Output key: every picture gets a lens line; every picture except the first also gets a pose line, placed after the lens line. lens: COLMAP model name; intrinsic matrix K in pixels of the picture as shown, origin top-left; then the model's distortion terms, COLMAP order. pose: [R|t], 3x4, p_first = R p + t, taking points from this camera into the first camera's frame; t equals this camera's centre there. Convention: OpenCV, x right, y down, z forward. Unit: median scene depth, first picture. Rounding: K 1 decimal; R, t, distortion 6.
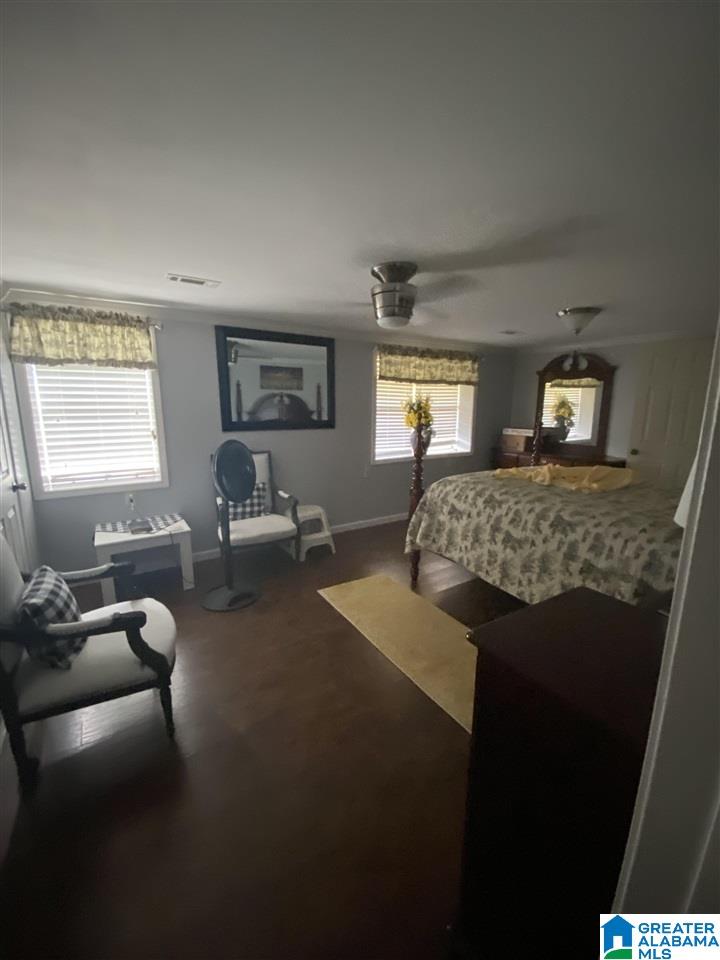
lens RADIAL K [[382.8, 0, 356.7], [0, 382.8, 477.7], [0, 0, 1]] dist [0.024386, -0.021373]
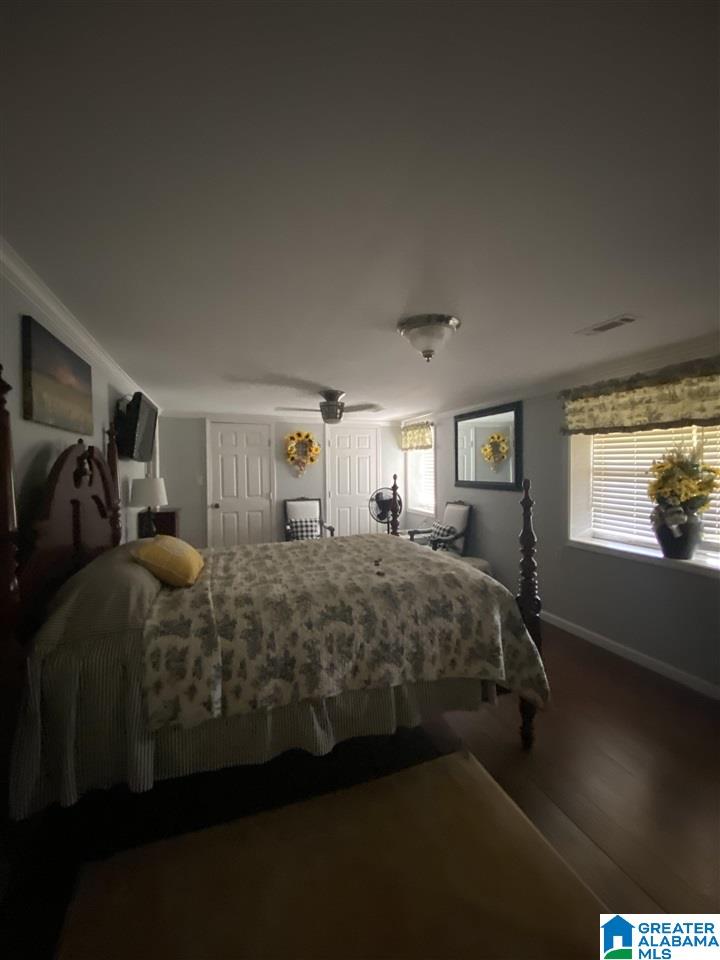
lens RADIAL K [[382.8, 0, 356.7], [0, 382.8, 477.7], [0, 0, 1]] dist [0.024386, -0.021373]
pose [[-0.188245, 0.022693, -0.981860, 0.891298], [-0.174004, 0.983147, 0.056083, -0.139447], [0.966585, 0.181405, -0.181124, 0.738136]]
